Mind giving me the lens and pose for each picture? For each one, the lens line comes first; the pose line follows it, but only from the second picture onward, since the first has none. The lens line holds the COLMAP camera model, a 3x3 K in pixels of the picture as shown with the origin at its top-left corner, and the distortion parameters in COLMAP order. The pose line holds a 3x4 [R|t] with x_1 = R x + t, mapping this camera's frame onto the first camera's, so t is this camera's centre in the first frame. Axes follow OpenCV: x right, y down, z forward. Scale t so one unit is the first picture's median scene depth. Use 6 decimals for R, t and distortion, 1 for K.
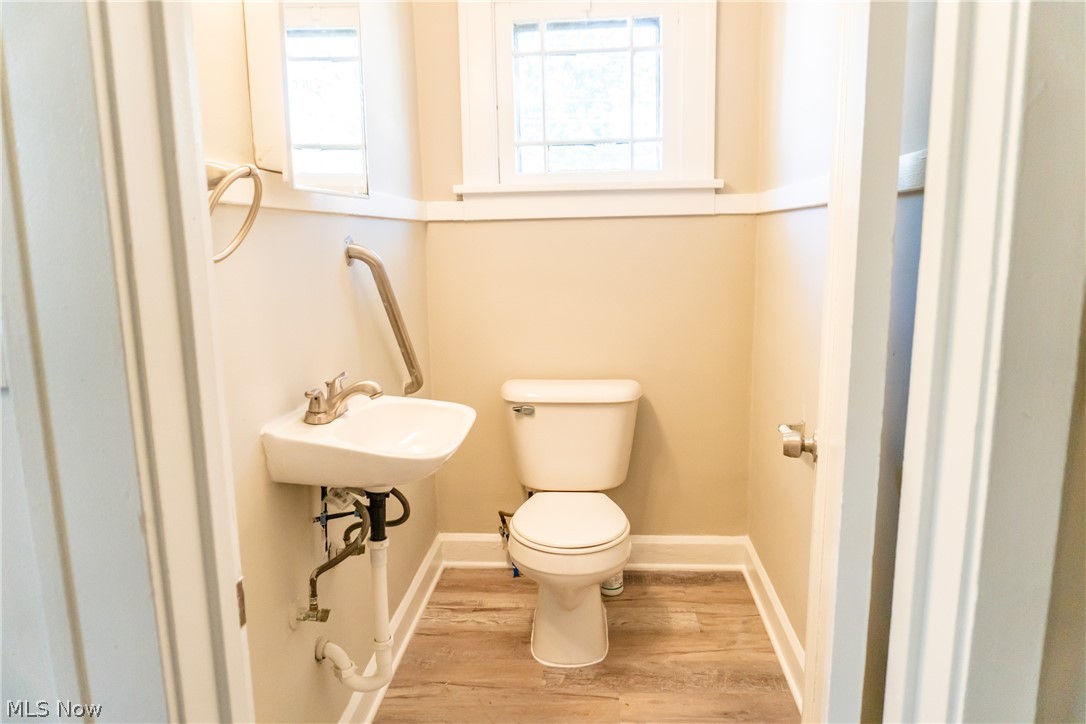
lens RADIAL K [[729.4, 0, 543.0], [0, 729.4, 362.0], [0, 0, 1]] dist [-0.013816, -0.007754]
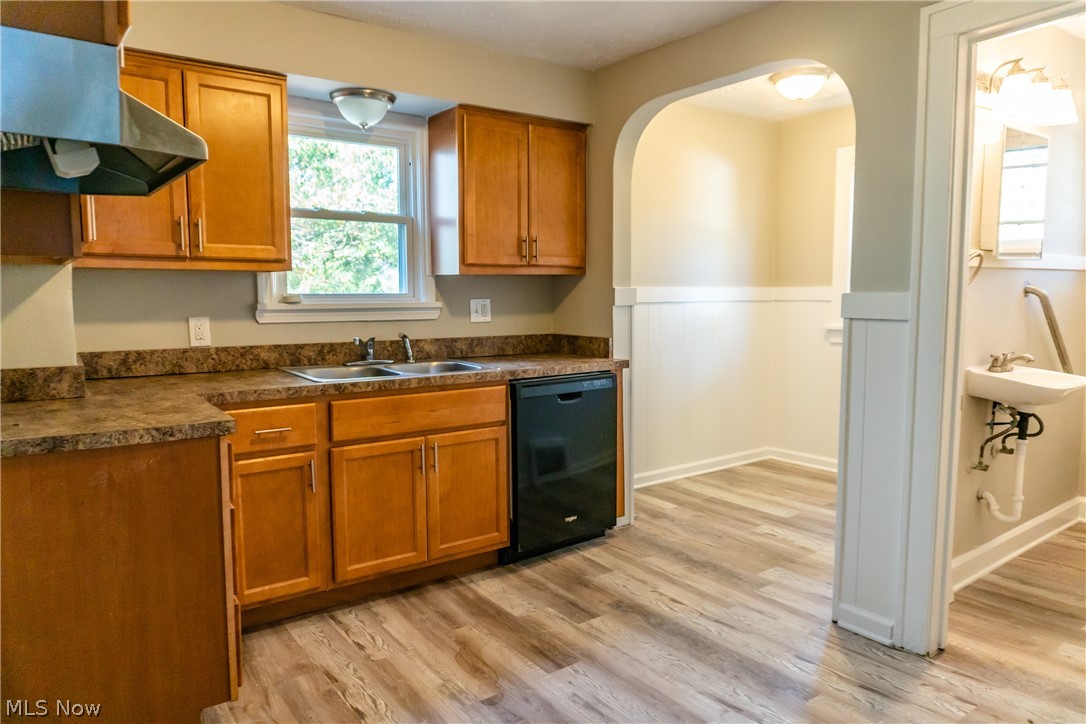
lens RADIAL K [[729.4, 0, 543.0], [0, 729.4, 362.0], [0, 0, 1]] dist [-0.013816, -0.007754]
pose [[0.646167, 0.089293, -0.757954, 0.381958], [-0.133804, 0.991004, 0.002678, 0.208270], [0.751375, 0.099687, 0.652302, -1.197828]]
